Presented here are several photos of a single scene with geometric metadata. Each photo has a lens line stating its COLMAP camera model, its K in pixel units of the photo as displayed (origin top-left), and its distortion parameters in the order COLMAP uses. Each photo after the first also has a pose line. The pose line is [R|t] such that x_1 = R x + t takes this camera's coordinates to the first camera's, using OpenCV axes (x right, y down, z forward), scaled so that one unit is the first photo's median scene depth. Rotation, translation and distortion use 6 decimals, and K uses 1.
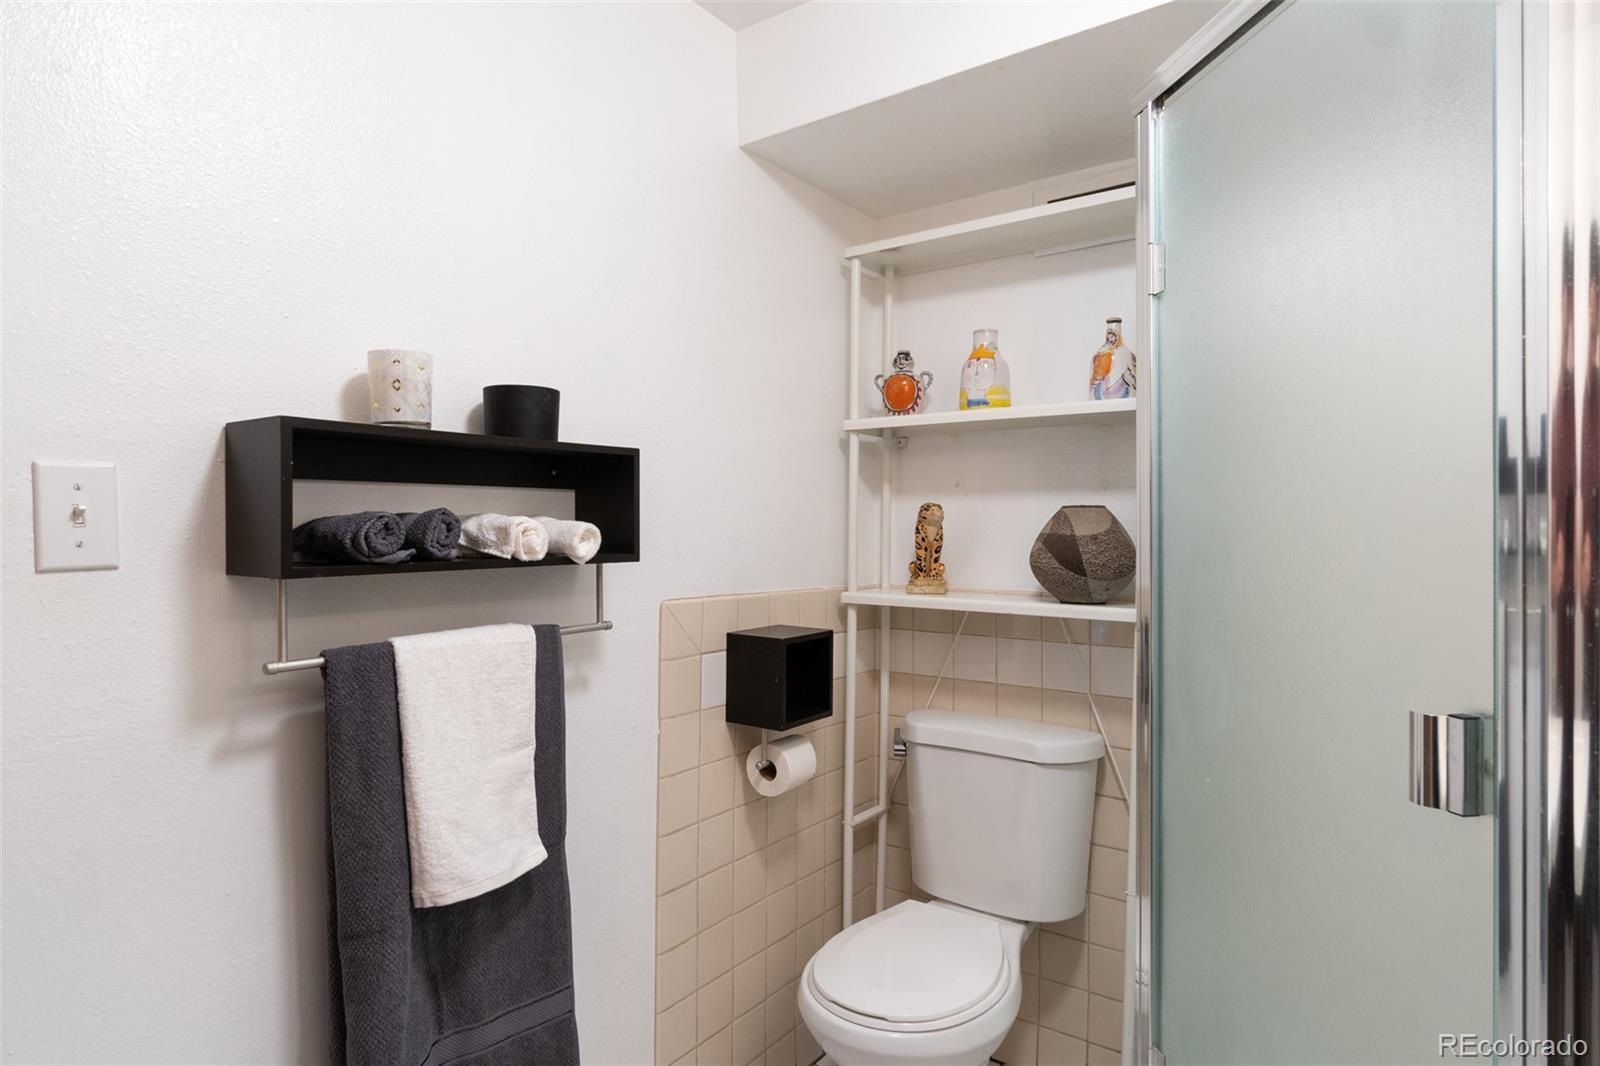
lens RADIAL K [[889.2, 0, 800.0], [0, 889.2, 533.0], [0, 0, 1]] dist [0.001176, 0.000356]
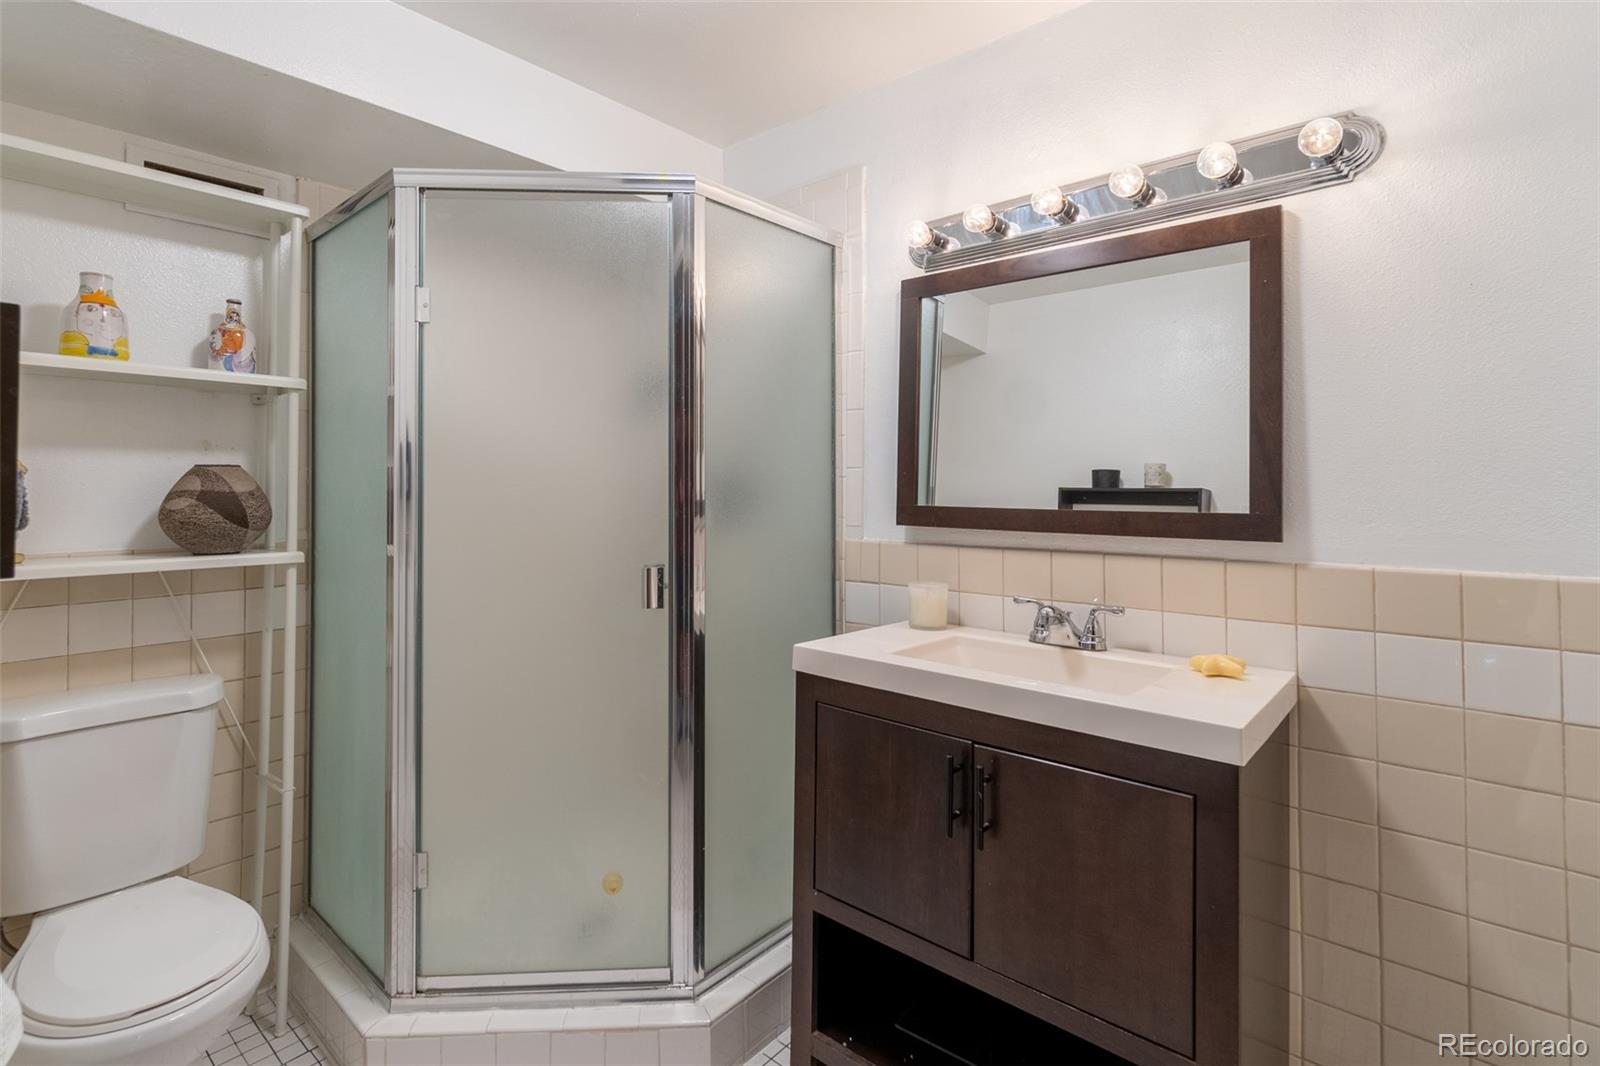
lens RADIAL K [[687.1, 0, 798.3], [0, 687.1, 483.3], [0, 0, 1]] dist [-0.000828, -0.000325]
pose [[0.102531, -0.000952, 0.994729, -0.447455], [0.005251, 0.999986, 0.000416, -0.004458], [-0.994716, 0.005181, 0.102534, 0.199507]]
